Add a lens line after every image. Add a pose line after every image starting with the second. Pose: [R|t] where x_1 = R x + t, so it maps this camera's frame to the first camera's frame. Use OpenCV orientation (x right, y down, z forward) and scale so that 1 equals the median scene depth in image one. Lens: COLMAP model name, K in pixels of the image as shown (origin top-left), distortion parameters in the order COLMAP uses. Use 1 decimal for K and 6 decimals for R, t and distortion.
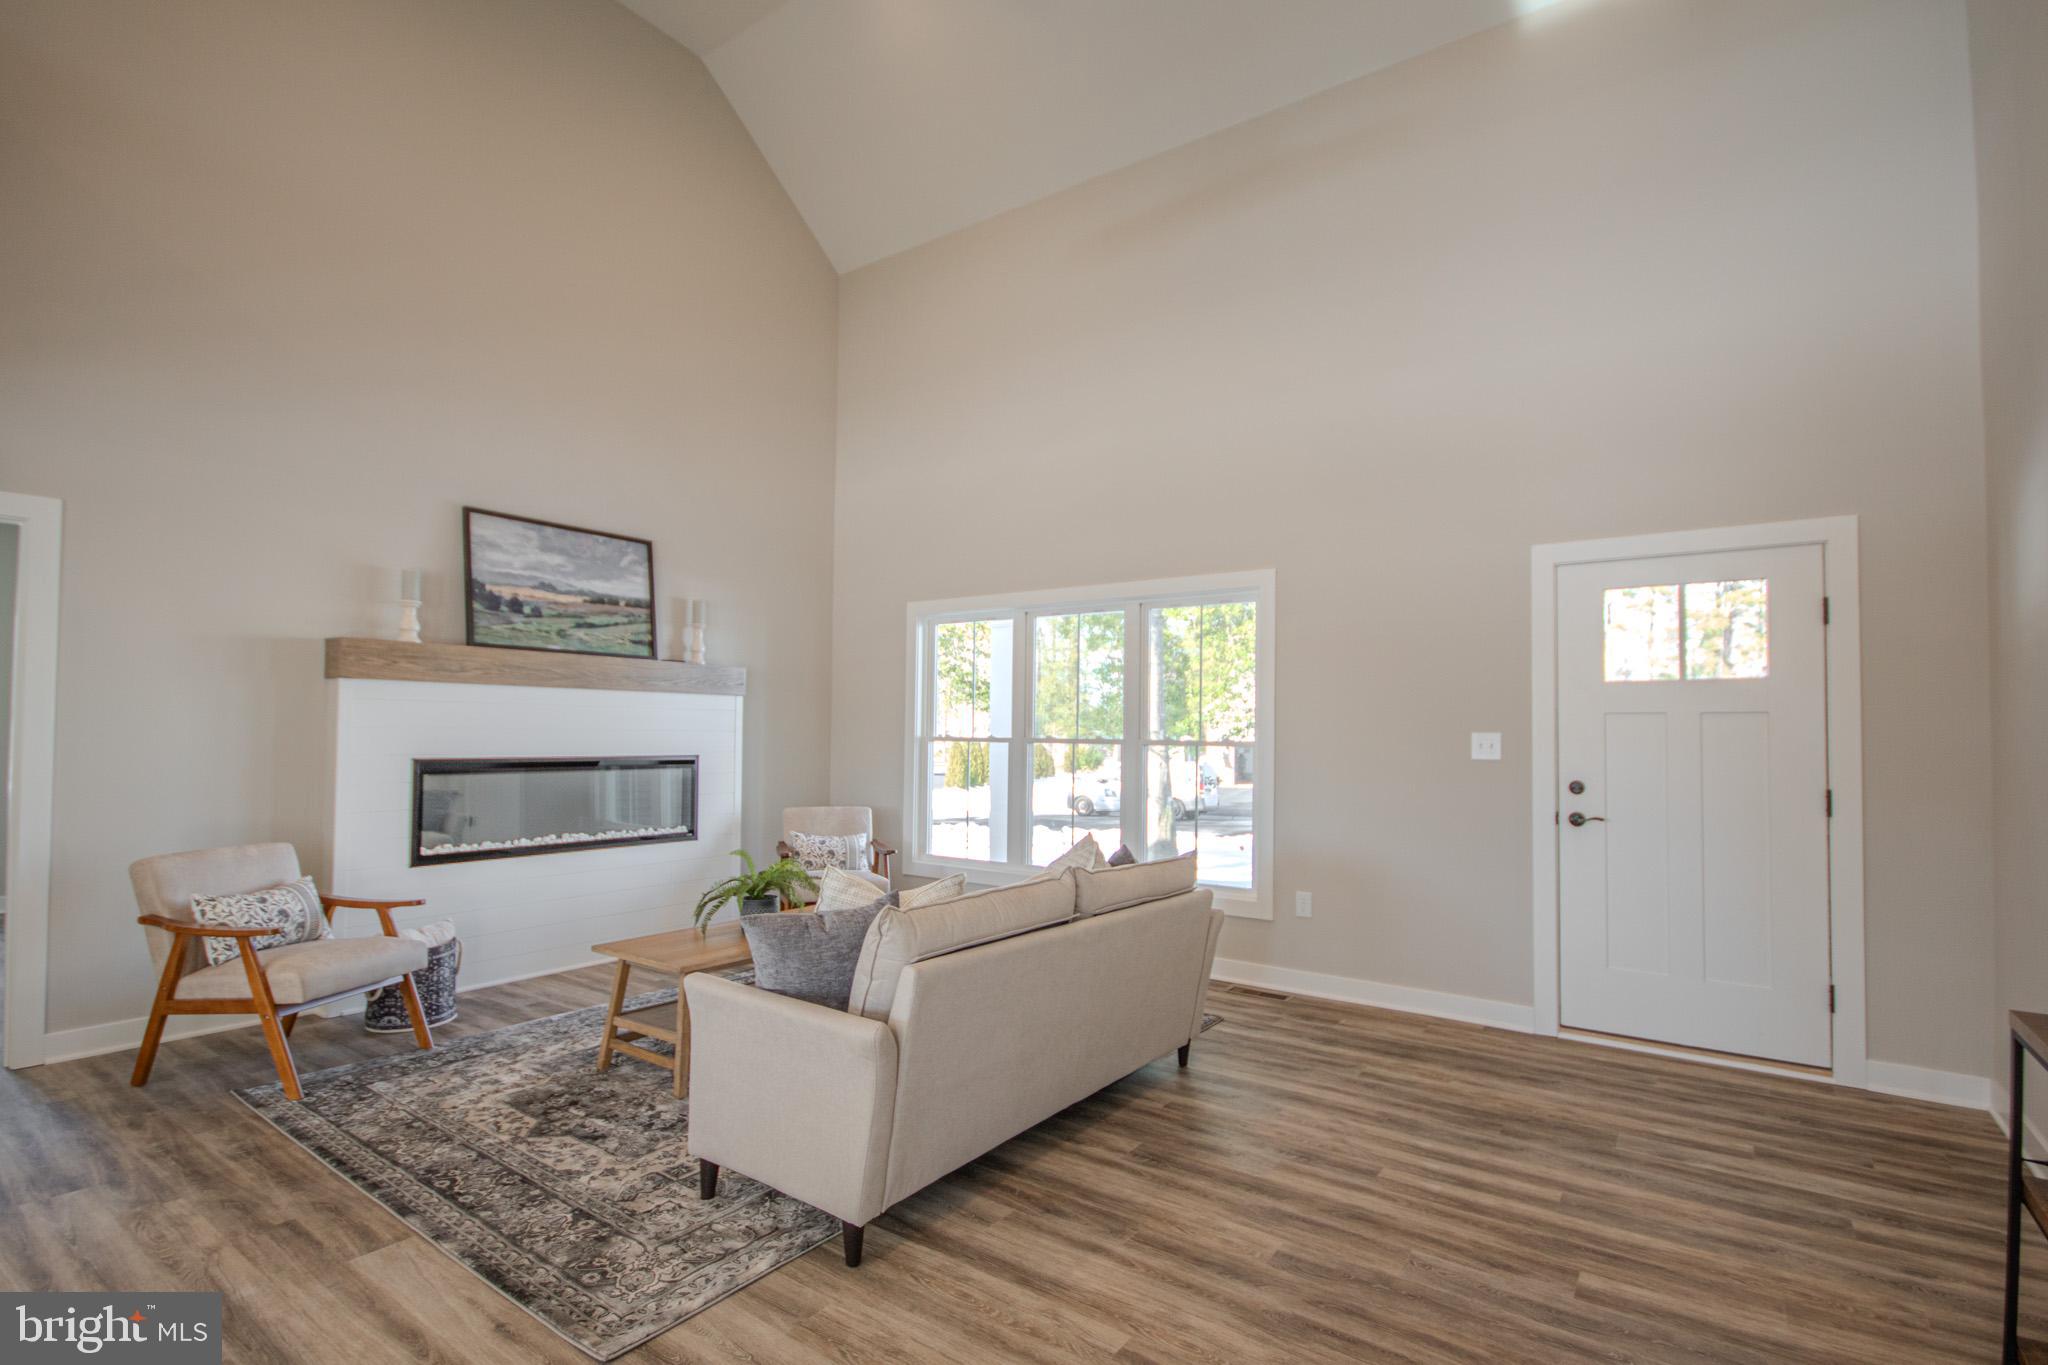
lens RADIAL K [[957.8, 0, 1033.1], [0, 957.8, 709.3], [0, 0, 1]] dist [0.001654, 0.000016]
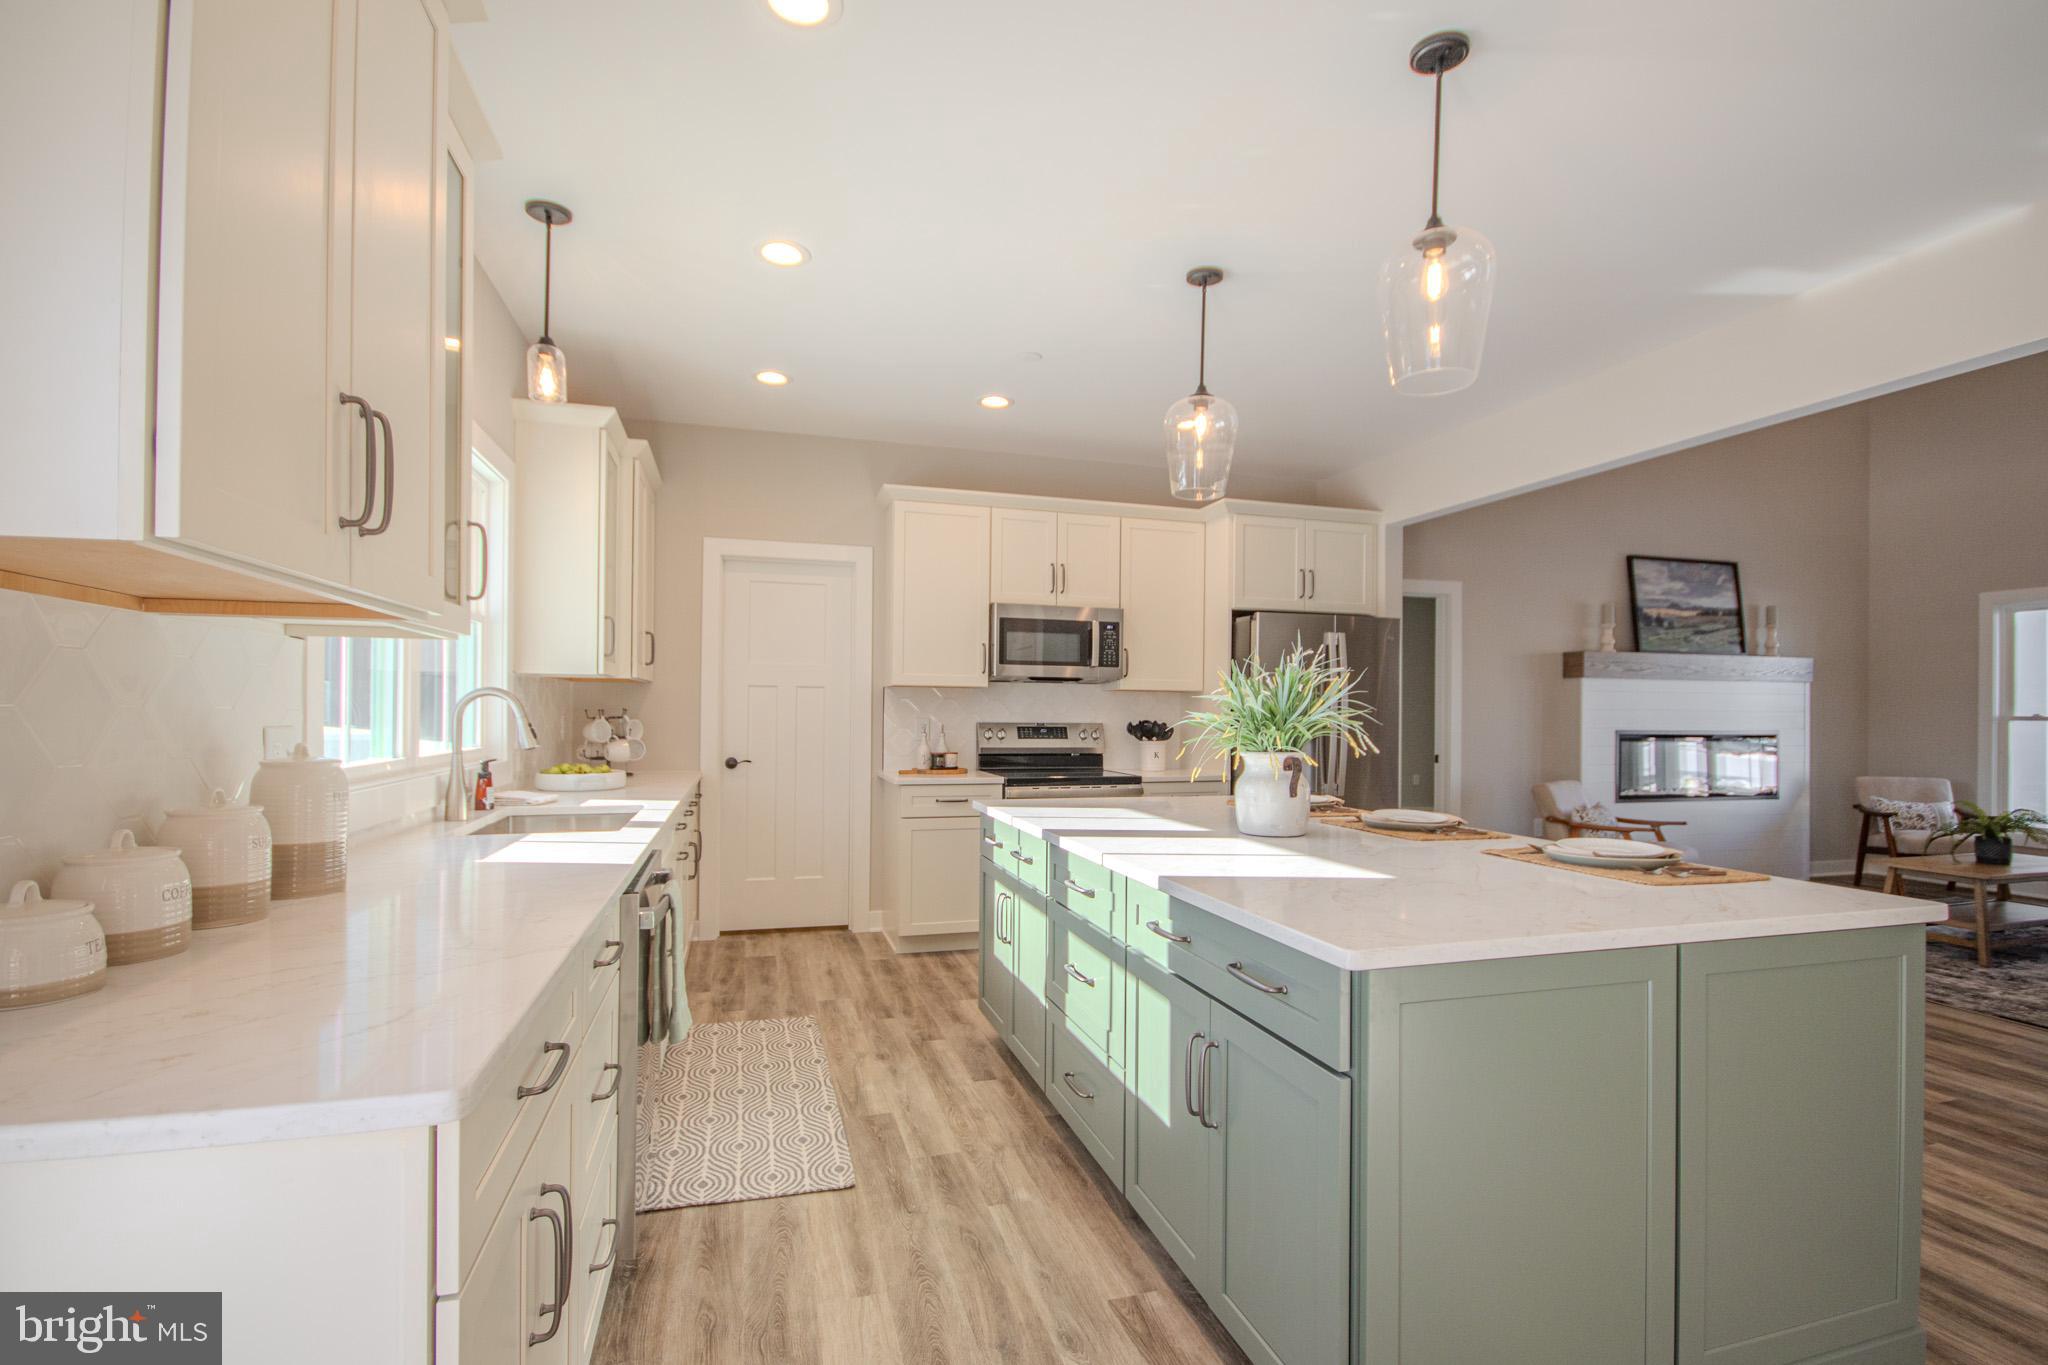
lens RADIAL K [[940.2, 0, 1021.3], [0, 940.2, 706.5], [0, 0, 1]] dist [0.009950, -0.013031]
pose [[0.784697, -0.004912, -0.619860, -0.427309], [0.015818, 0.999802, 0.012102, -0.016474], [0.619678, -0.019301, 0.784619, -0.663947]]
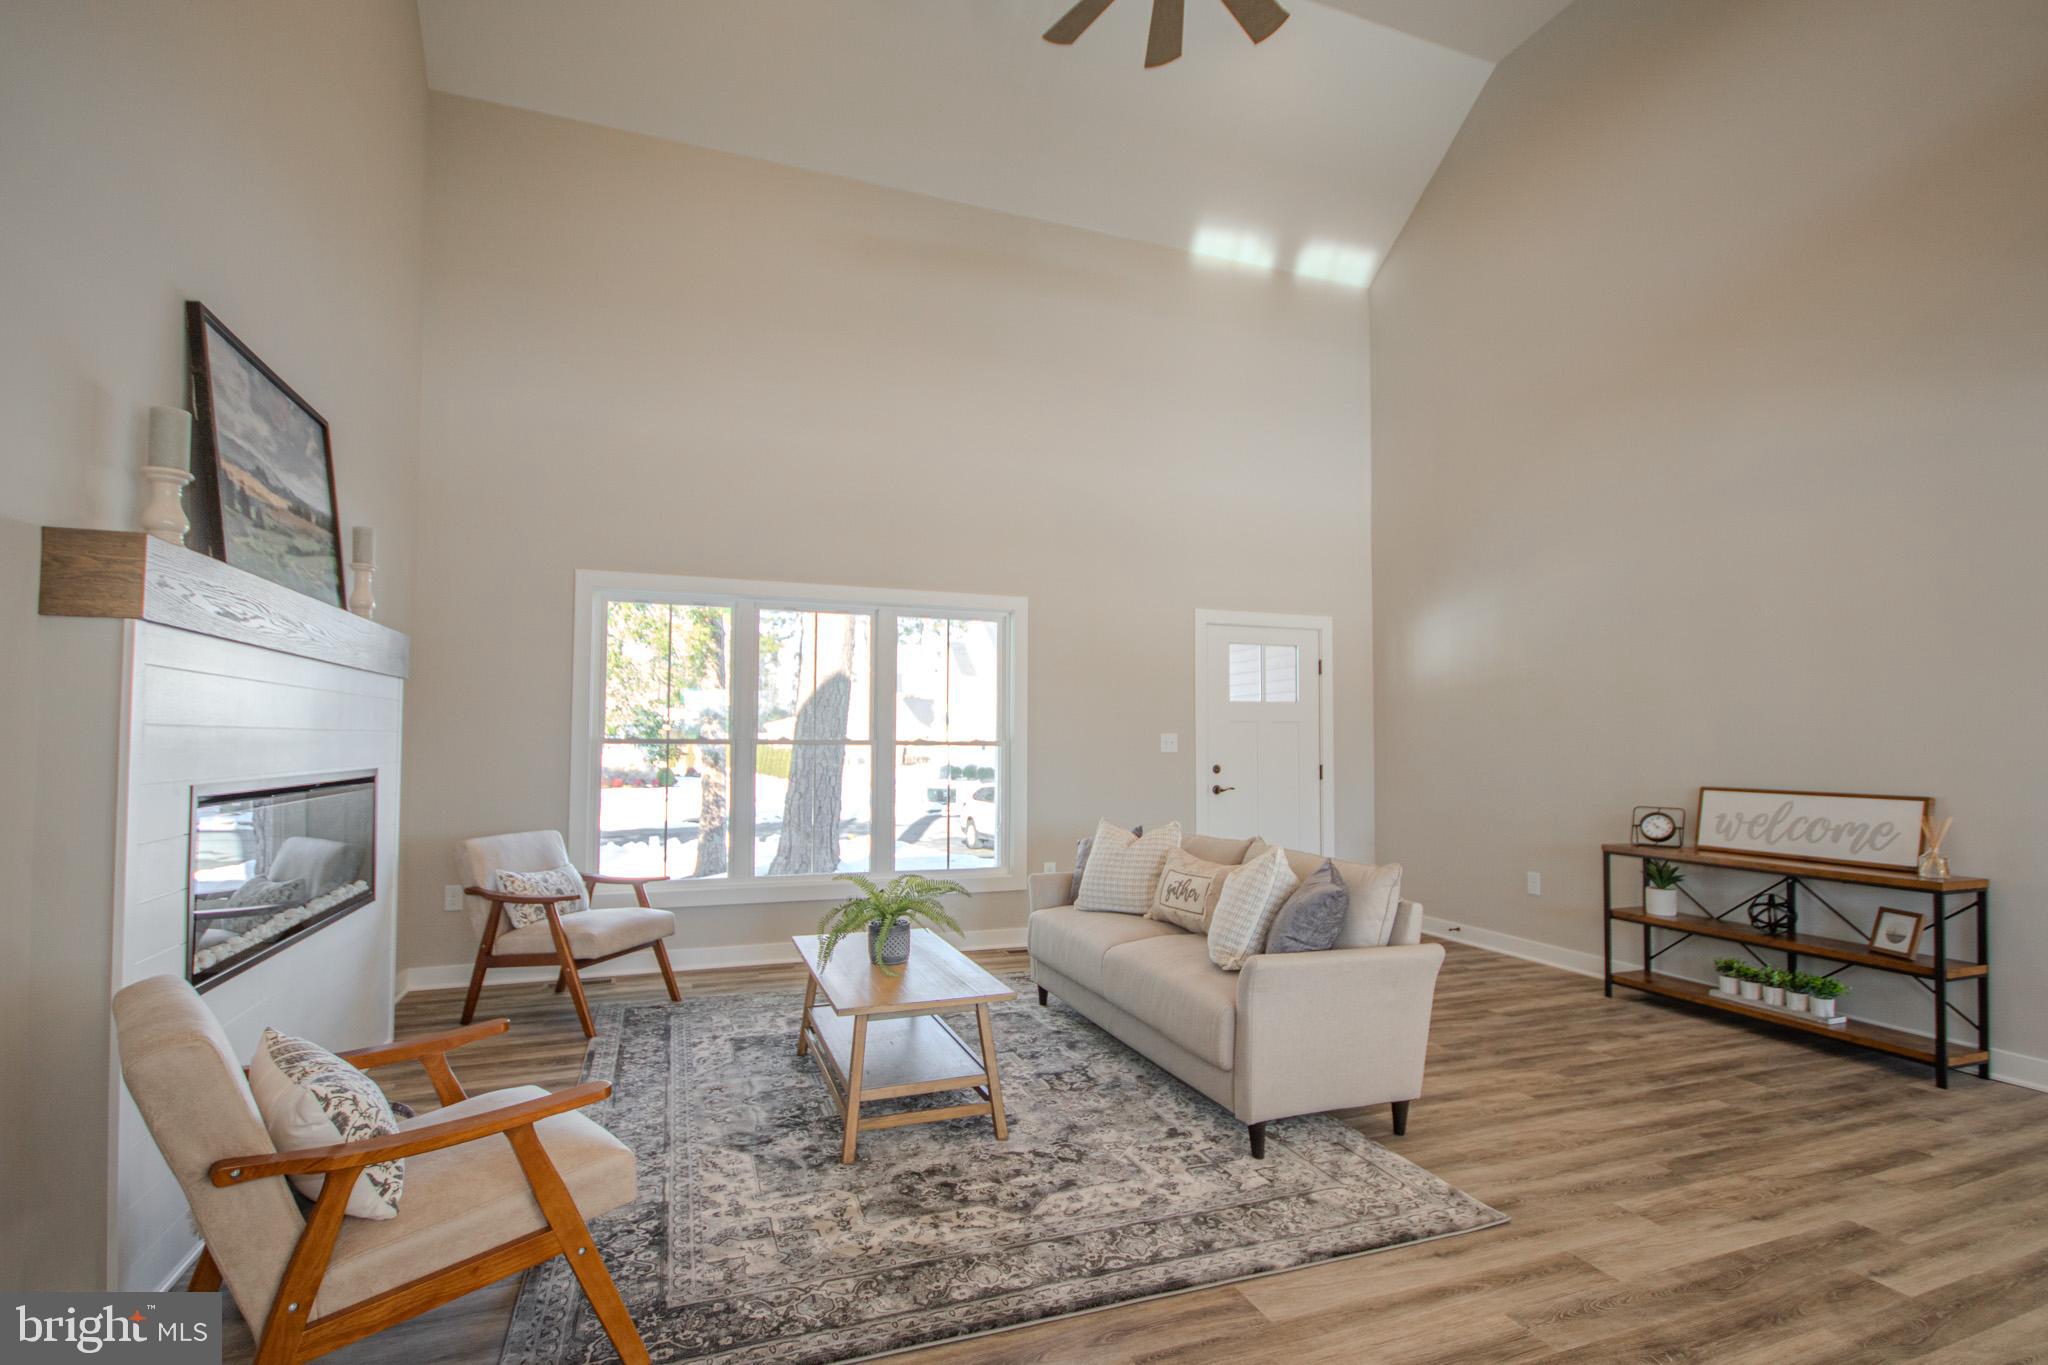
lens RADIAL K [[960.3, 0, 1029.3], [0, 960.3, 710.9], [0, 0, 1]] dist [0.005700, -0.011039]
pose [[0.561936, 0.018827, 0.826967, -0.753251], [-0.021491, 0.999736, -0.008157, 0.005831], [-0.826902, -0.013188, 0.562192, 0.322252]]
